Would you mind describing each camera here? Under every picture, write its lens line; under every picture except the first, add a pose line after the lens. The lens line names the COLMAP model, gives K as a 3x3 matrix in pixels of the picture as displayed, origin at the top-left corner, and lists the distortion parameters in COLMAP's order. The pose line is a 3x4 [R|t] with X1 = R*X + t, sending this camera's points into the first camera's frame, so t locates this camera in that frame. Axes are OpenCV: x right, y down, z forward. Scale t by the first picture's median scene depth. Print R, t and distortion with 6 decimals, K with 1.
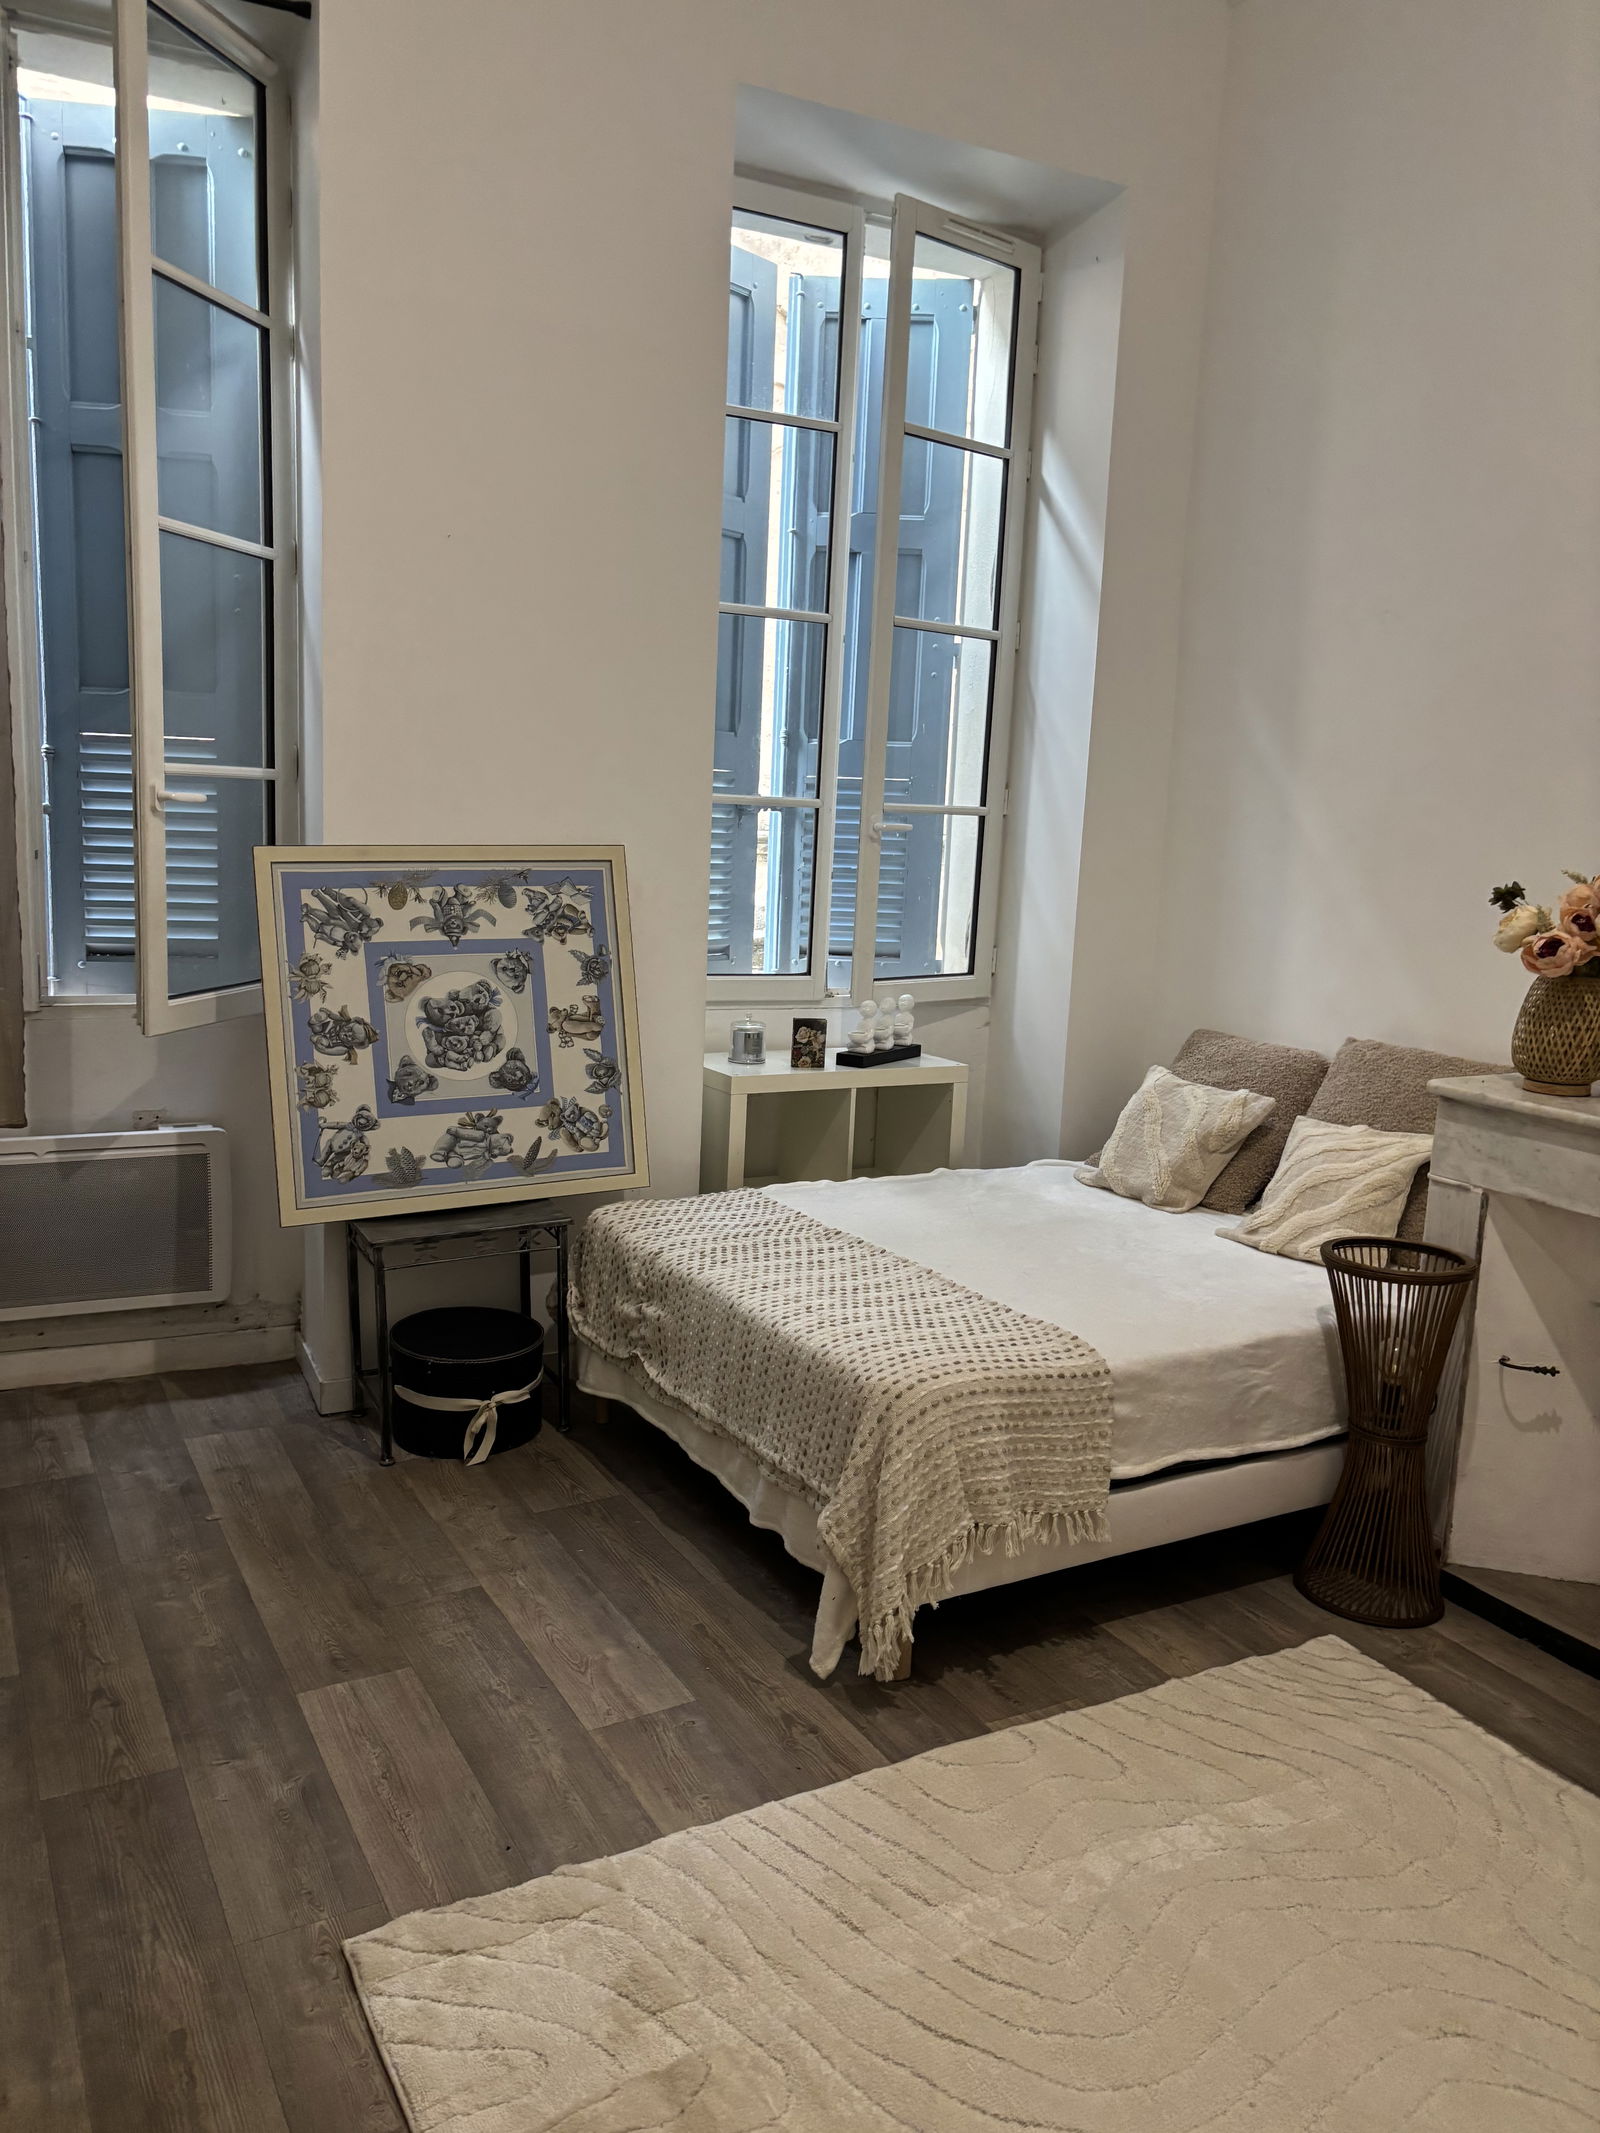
lens RADIAL K [[1597.0, 0, 812.5], [0, 1597.0, 1055.4], [0, 0, 1]] dist [0.025617, -0.049529]
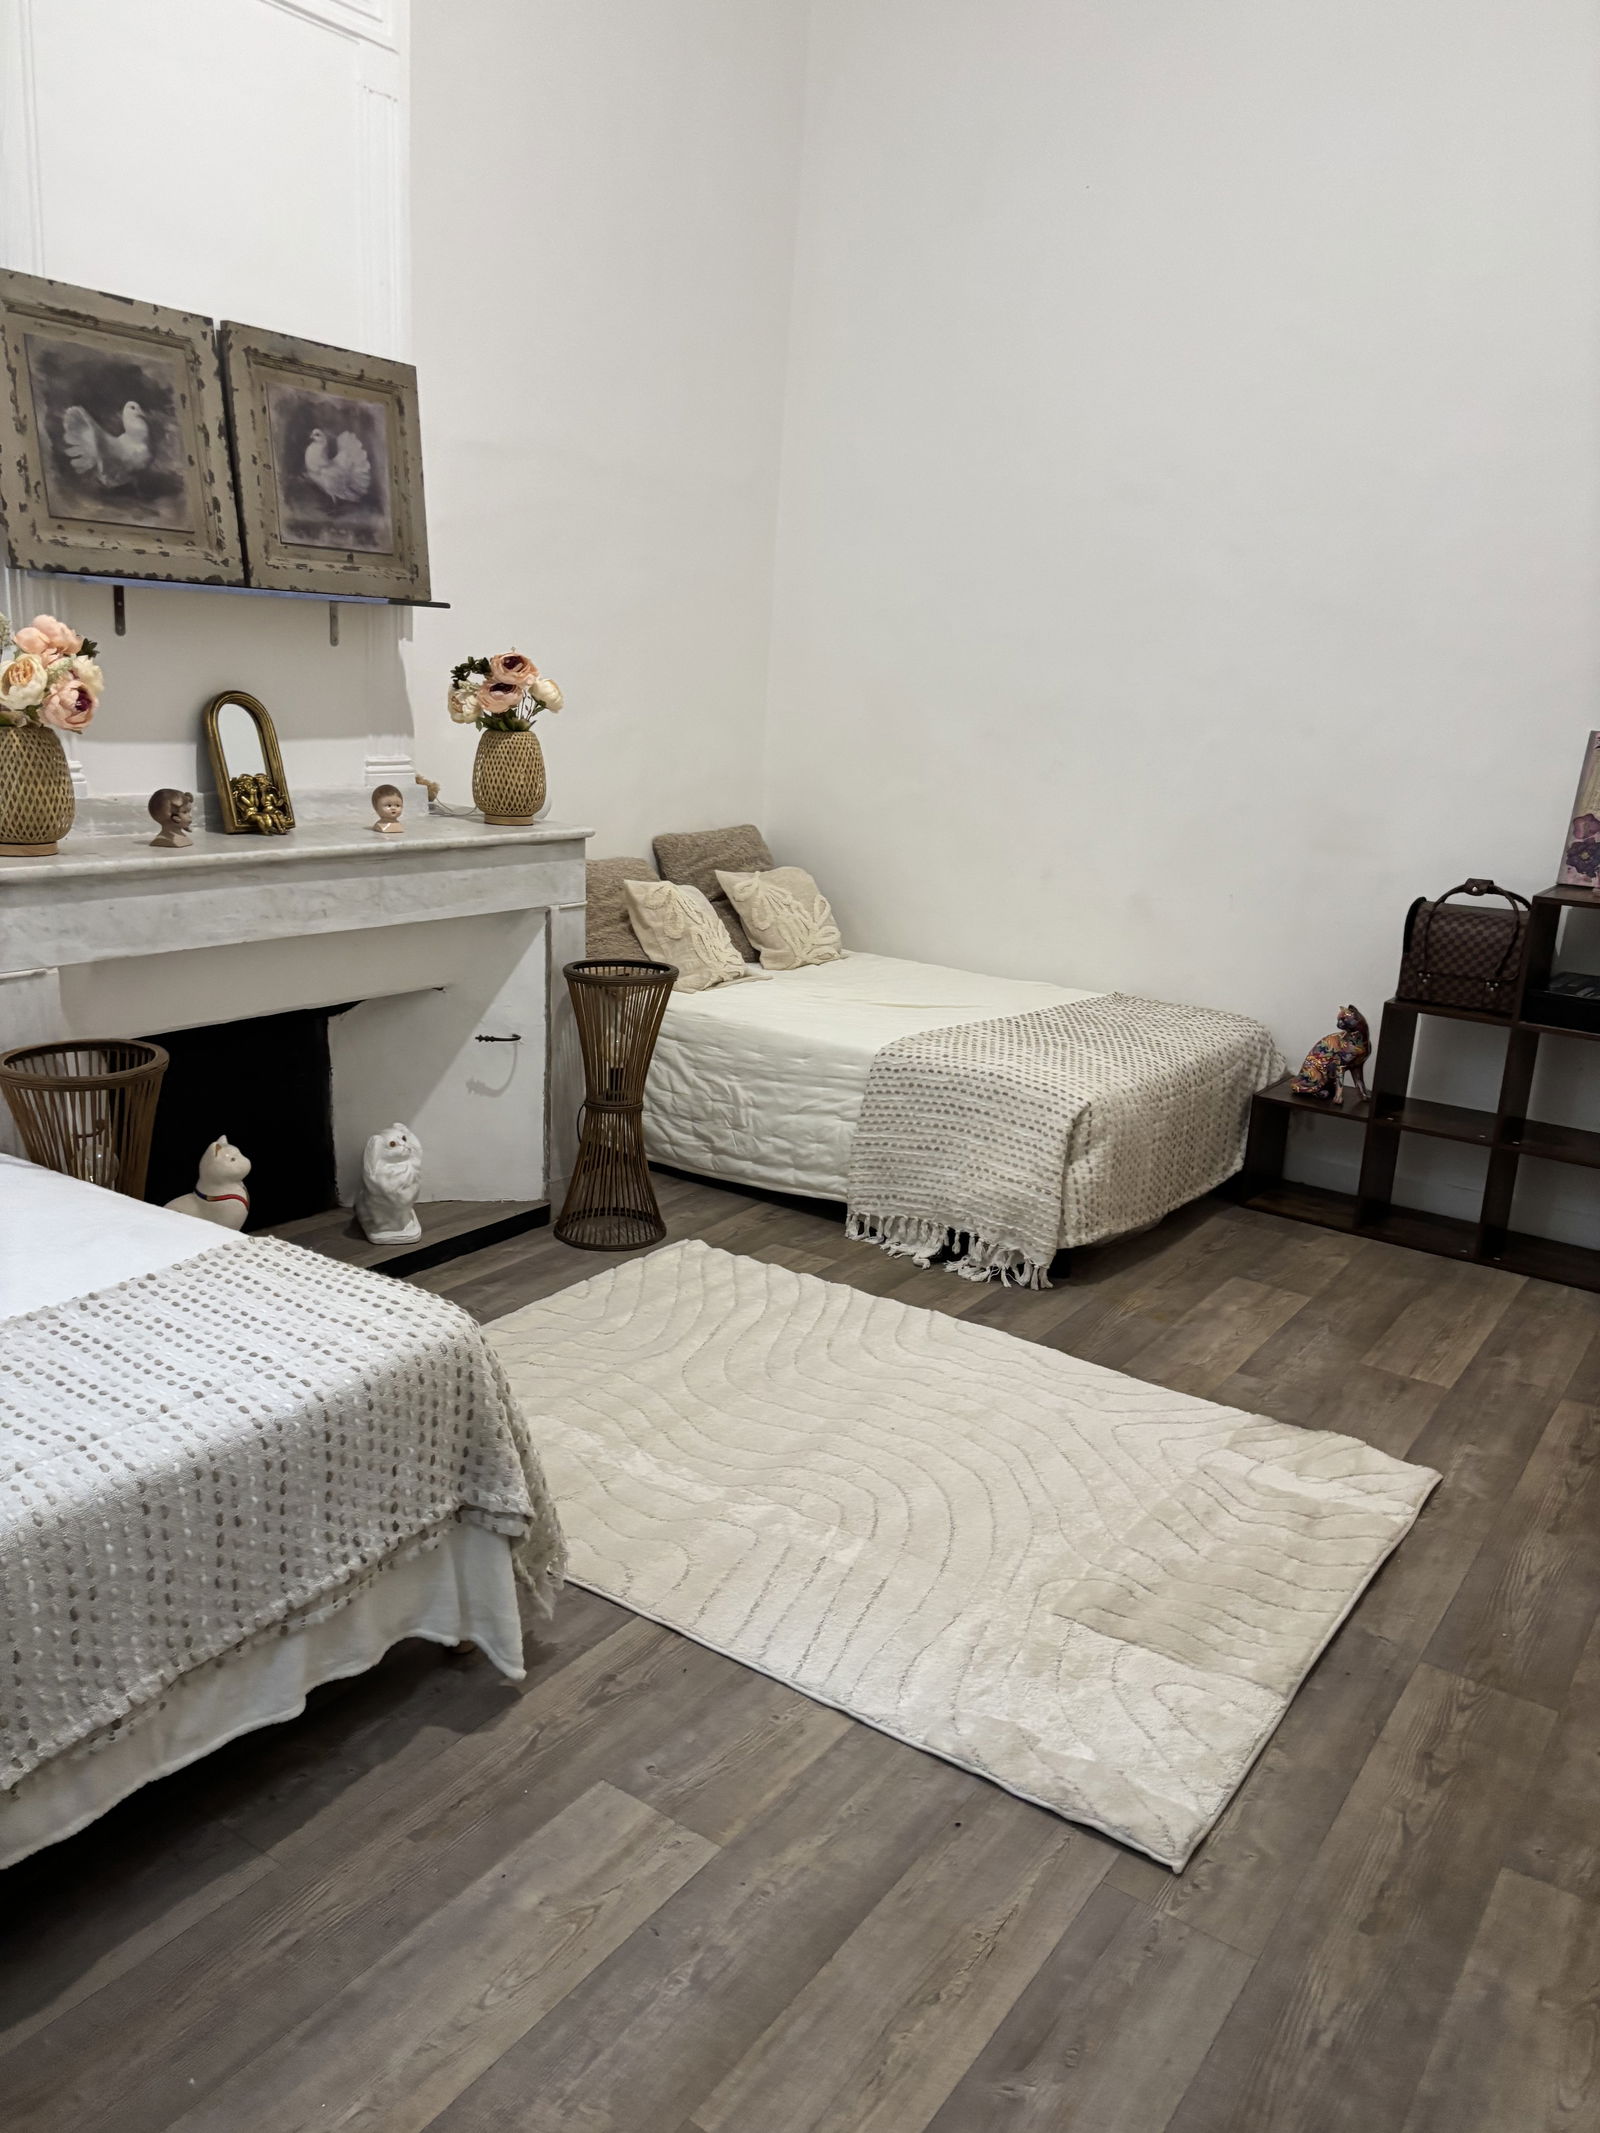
lens RADIAL K [[1618.1, 0, 800.0], [0, 1618.1, 1066.5], [0, 0, 1]] dist [0.002642, 0.002904]
pose [[-0.439723, -0.278996, 0.853701, -0.606750], [0.061429, 0.938959, 0.338500, -0.158846], [-0.896030, 0.201289, -0.395743, 1.022658]]
